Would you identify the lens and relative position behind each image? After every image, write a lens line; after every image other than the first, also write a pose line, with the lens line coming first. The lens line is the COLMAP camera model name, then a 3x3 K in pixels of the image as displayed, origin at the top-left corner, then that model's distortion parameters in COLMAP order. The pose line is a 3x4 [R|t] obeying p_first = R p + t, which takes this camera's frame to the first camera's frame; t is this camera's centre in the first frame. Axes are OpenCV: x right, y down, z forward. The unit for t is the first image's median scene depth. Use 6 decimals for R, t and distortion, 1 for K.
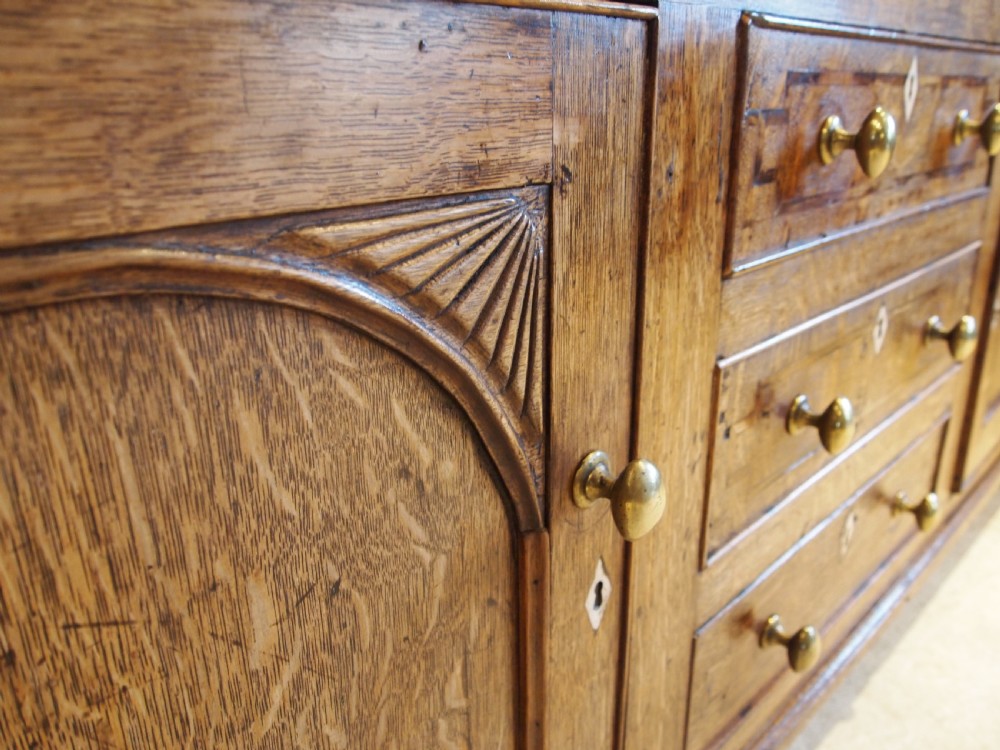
lens RADIAL K [[770.6, 0, 500.0], [0, 770.6, 375.0], [0, 0, 1]] dist [-0.034302, 0.000135]
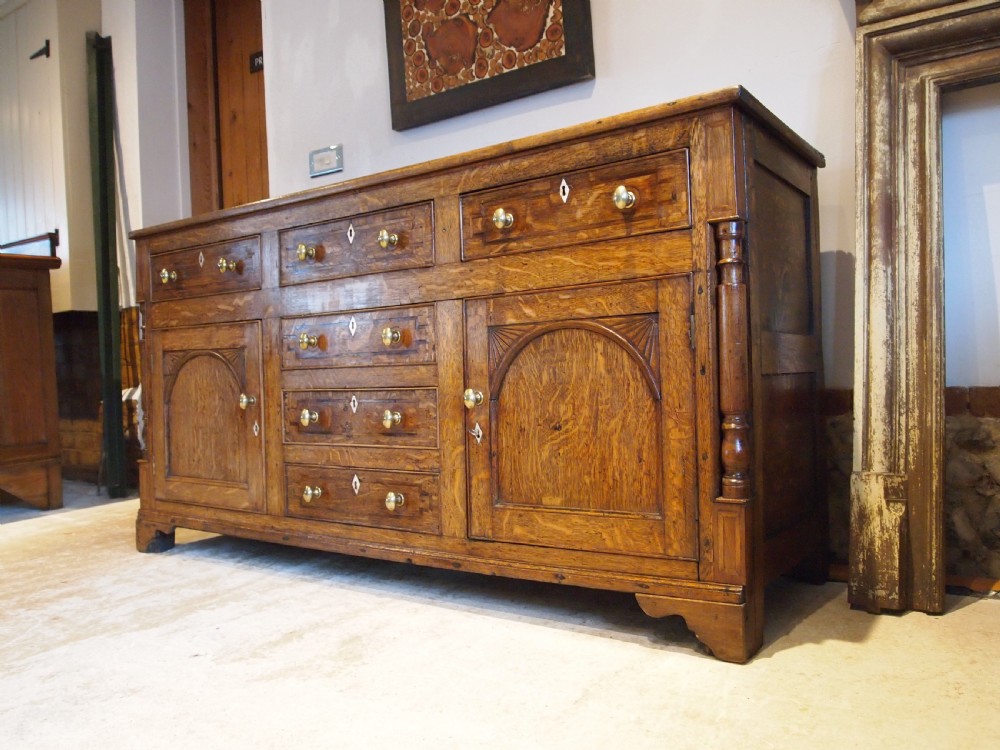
lens RADIAL K [[796.3, 0, 502.7], [0, 796.3, 373.0], [0, 0, 1]] dist [-0.045739, -0.001916]
pose [[0.185313, 0.019854, -0.982479, 5.546640], [-0.310358, 0.949805, -0.039346, -0.354286], [0.932382, 0.312212, 0.182173, 1.458681]]
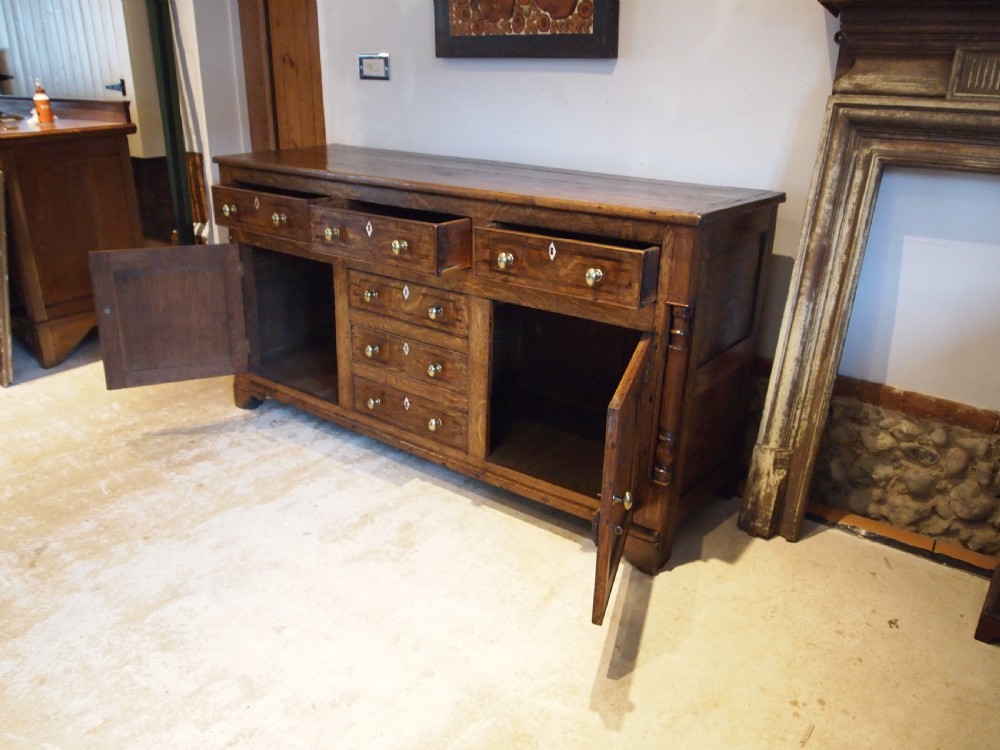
lens RADIAL K [[796.6, 0, 502.2], [0, 796.6, 374.8], [0, 0, 1]] dist [-0.044785, -0.002021]
pose [[0.149556, 0.375482, -0.914684, 6.759899], [-0.364516, 0.880866, 0.301999, -2.102038], [0.919109, 0.288251, 0.268608, 0.612987]]
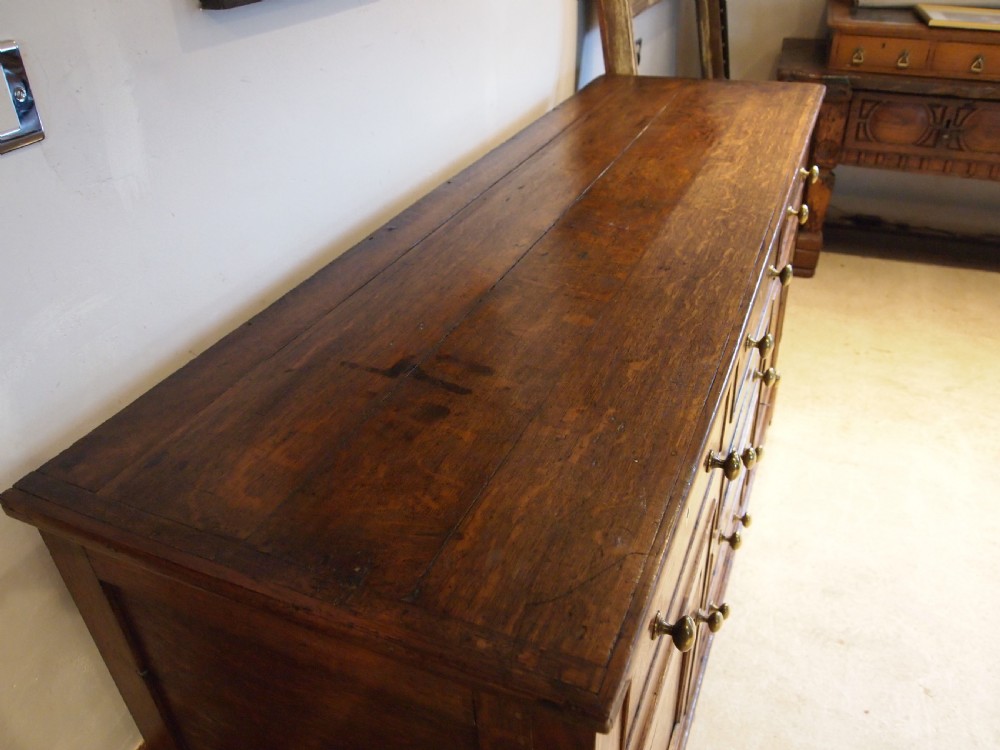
lens RADIAL K [[796.6, 0, 502.2], [0, 796.6, 374.8], [0, 0, 1]] dist [-0.044785, -0.002021]
pose [[0.923361, -0.216359, 0.317165, -1.373329], [0.150307, 0.963867, 0.219929, -1.581122], [-0.353288, -0.155402, 0.922517, -1.506527]]
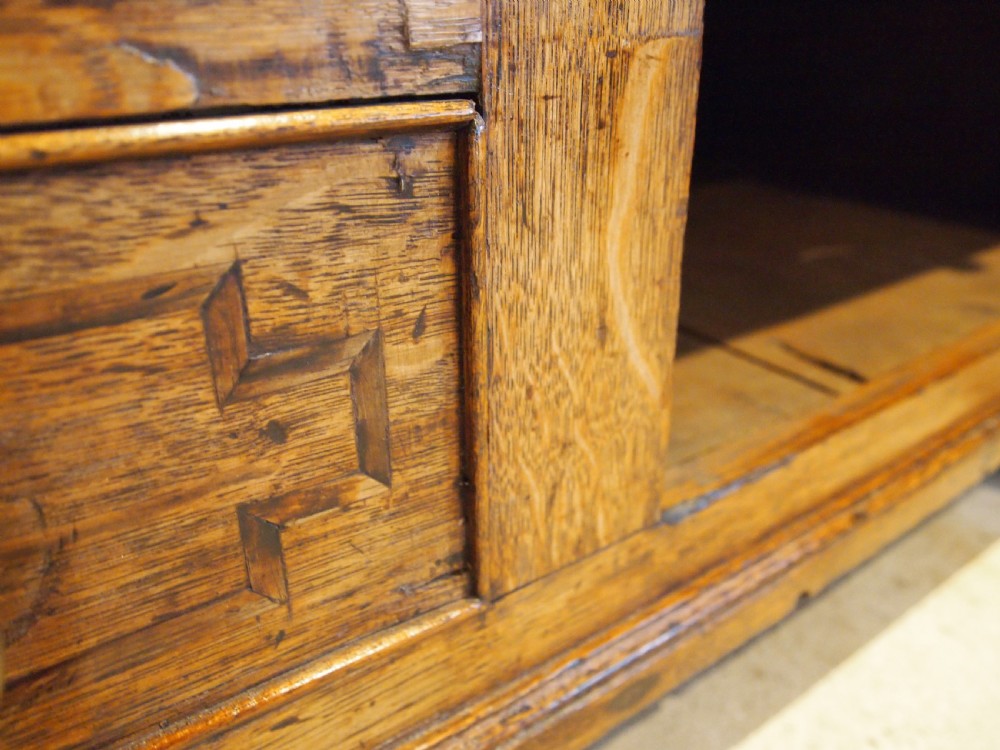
lens RADIAL K [[796.6, 0, 502.2], [0, 796.6, 374.8], [0, 0, 1]] dist [-0.044785, -0.002021]
pose [[0.989329, 0.081447, -0.120805, 1.318397], [-0.071055, 0.993585, 0.087978, 0.206468], [0.127196, -0.078455, 0.988770, 1.665251]]
